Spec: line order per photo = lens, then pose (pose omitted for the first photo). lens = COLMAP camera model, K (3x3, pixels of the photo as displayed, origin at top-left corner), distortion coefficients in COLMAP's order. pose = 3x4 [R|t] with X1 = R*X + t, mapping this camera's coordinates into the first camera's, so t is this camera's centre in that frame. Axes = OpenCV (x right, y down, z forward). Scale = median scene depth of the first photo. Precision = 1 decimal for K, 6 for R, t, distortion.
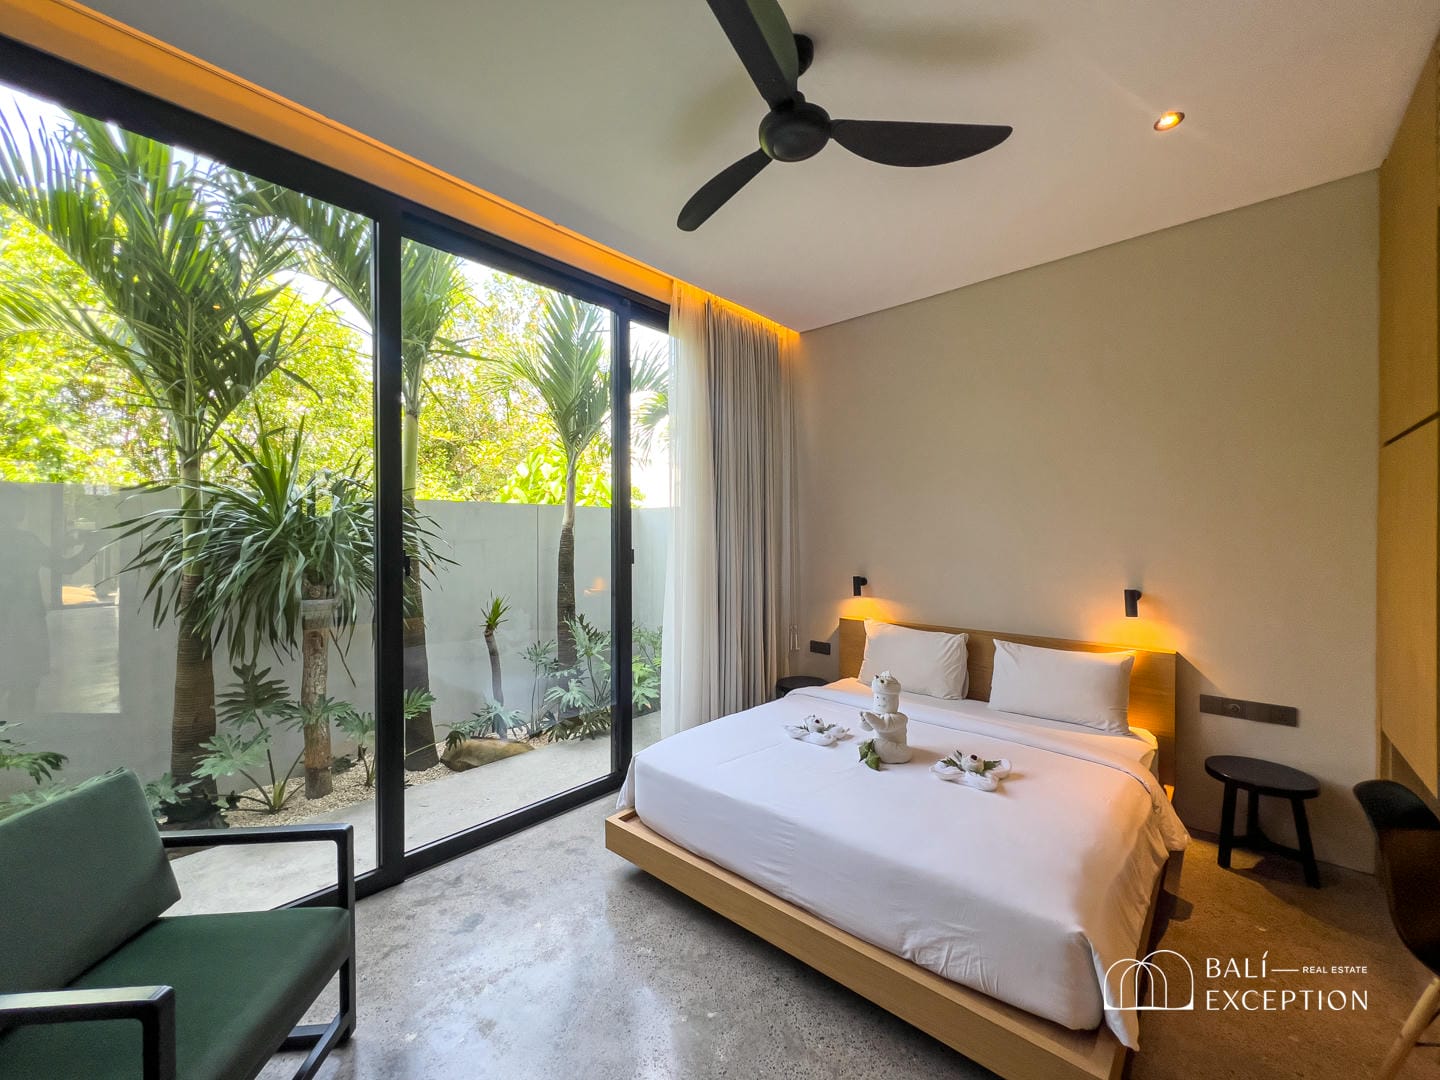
lens RADIAL K [[567.9, 0, 720.0], [0, 567.9, 540.0], [0, 0, 1]] dist [-0.001477, -0.000191]
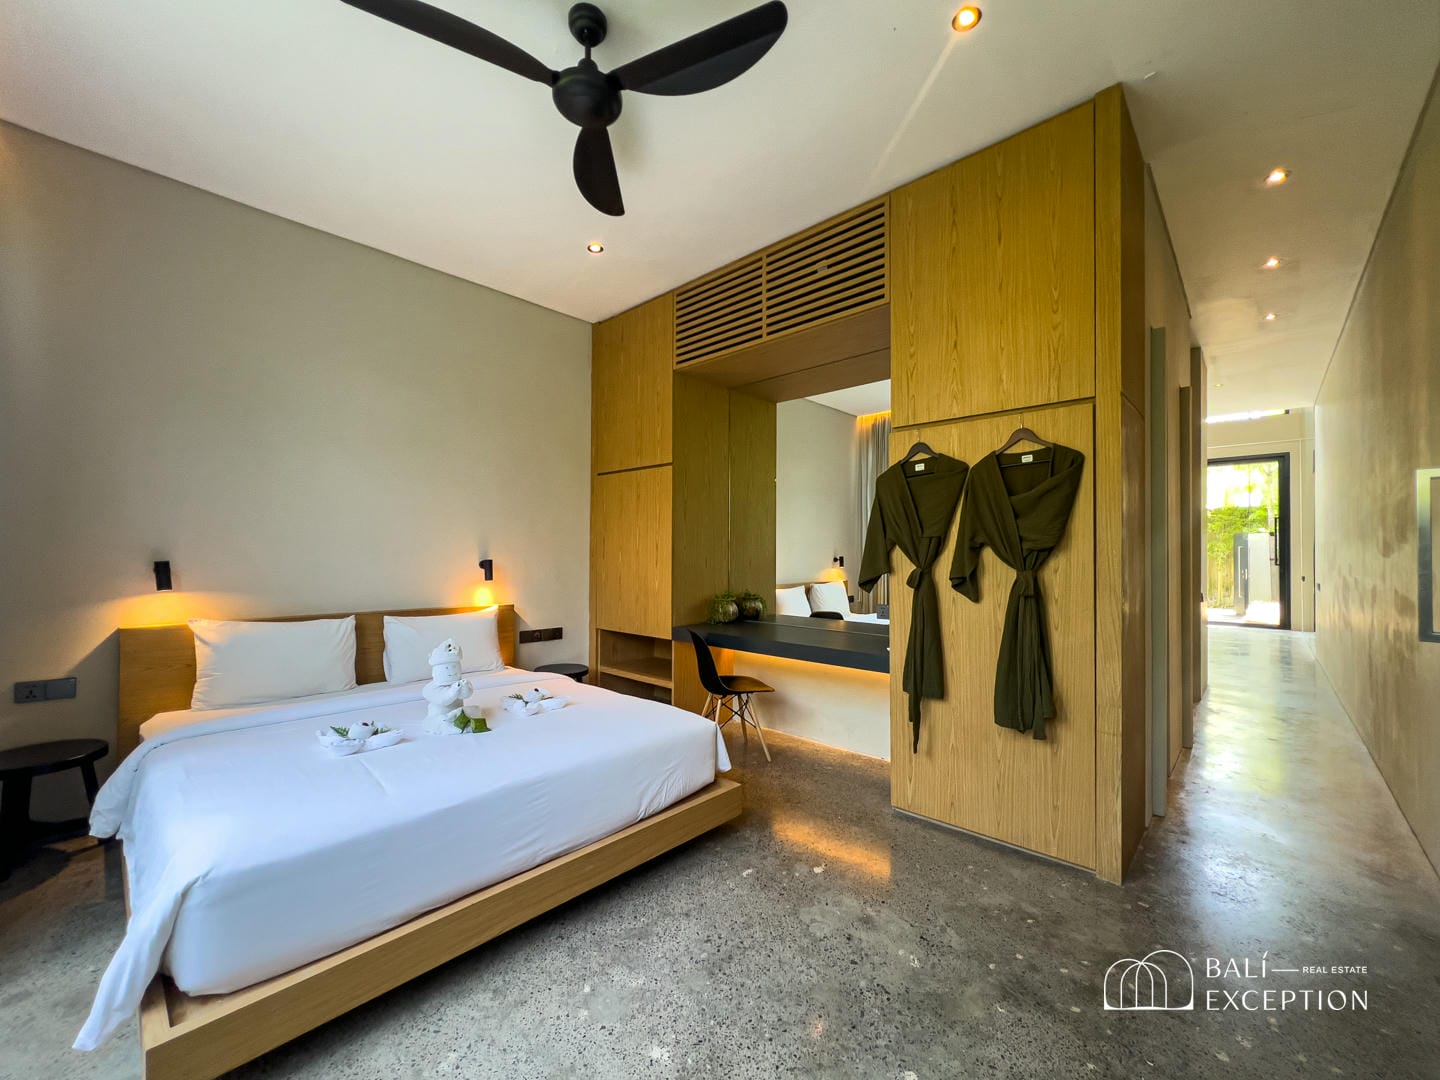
lens RADIAL K [[582.9, 0, 688.1], [0, 582.9, 548.9], [0, 0, 1]] dist [-0.000748, 0.000048]
pose [[0.058407, 0.017503, 0.998139, -0.695505], [0.001484, 0.999844, -0.017620, 0.105345], [-0.998292, 0.002511, 0.058372, 0.572663]]
